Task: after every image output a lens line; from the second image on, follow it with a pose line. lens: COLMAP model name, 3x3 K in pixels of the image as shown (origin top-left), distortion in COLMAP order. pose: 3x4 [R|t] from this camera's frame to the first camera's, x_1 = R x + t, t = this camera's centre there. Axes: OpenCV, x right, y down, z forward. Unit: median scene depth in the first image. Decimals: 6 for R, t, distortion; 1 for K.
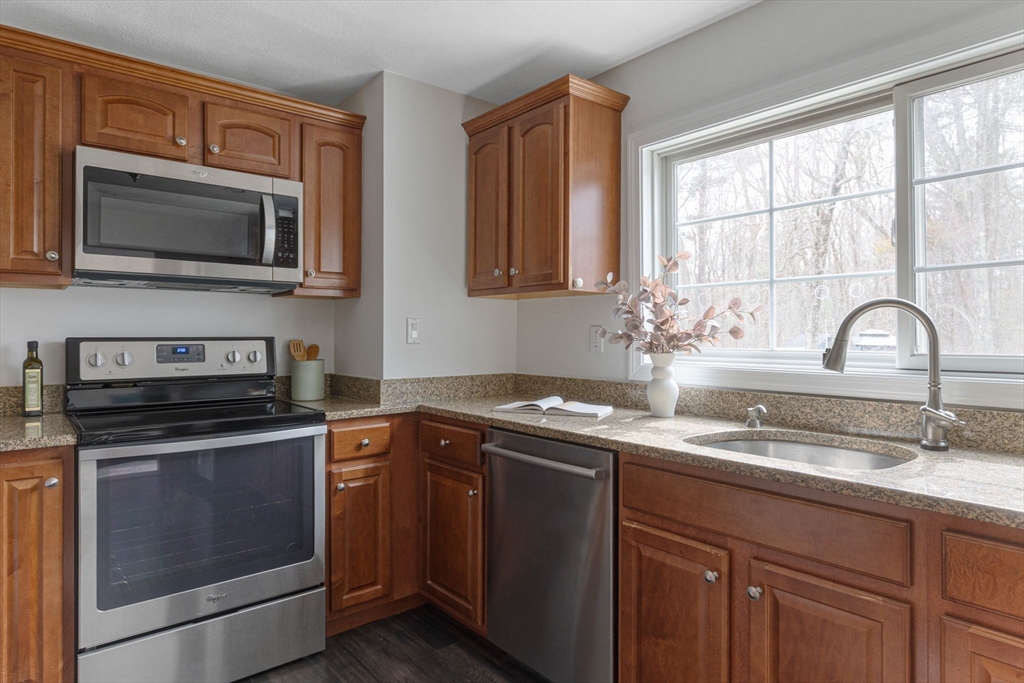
lens RADIAL K [[594.3, 0, 511.5], [0, 594.3, 334.3], [0, 0, 1]] dist [-0.004662, 0.000935]
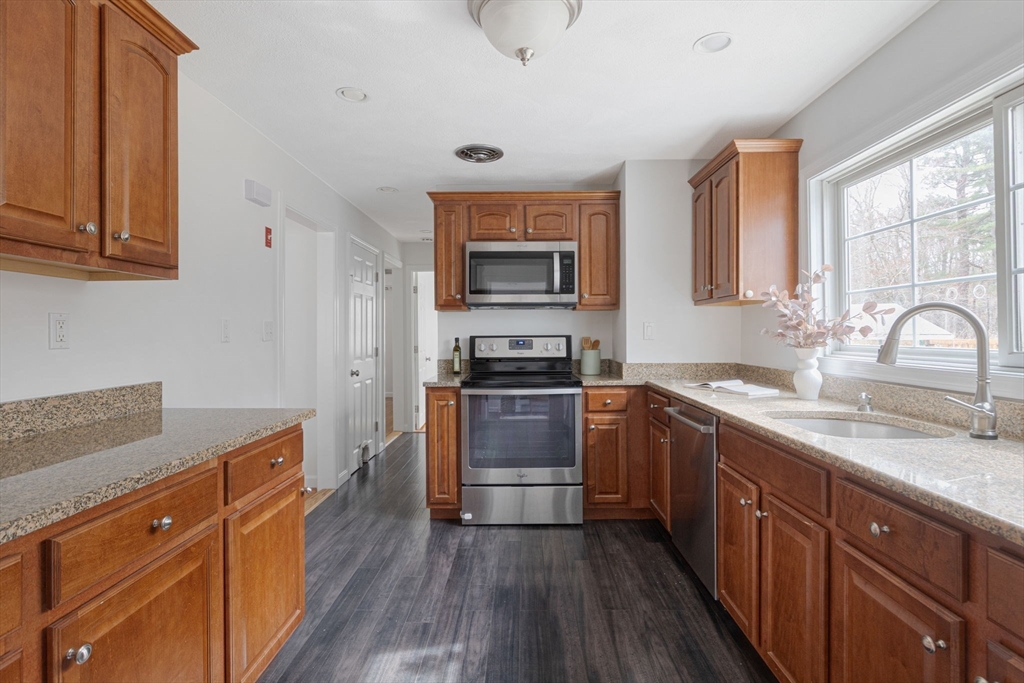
lens RADIAL K [[494.3, 0, 511.8], [0, 494.3, 333.6], [0, 0, 1]] dist [0.002786, -0.000886]
pose [[0.765320, -0.003316, -0.643641, 0.418117], [0.007029, 0.999970, 0.003205, -0.006256], [0.643611, -0.006977, 0.765321, -0.179349]]
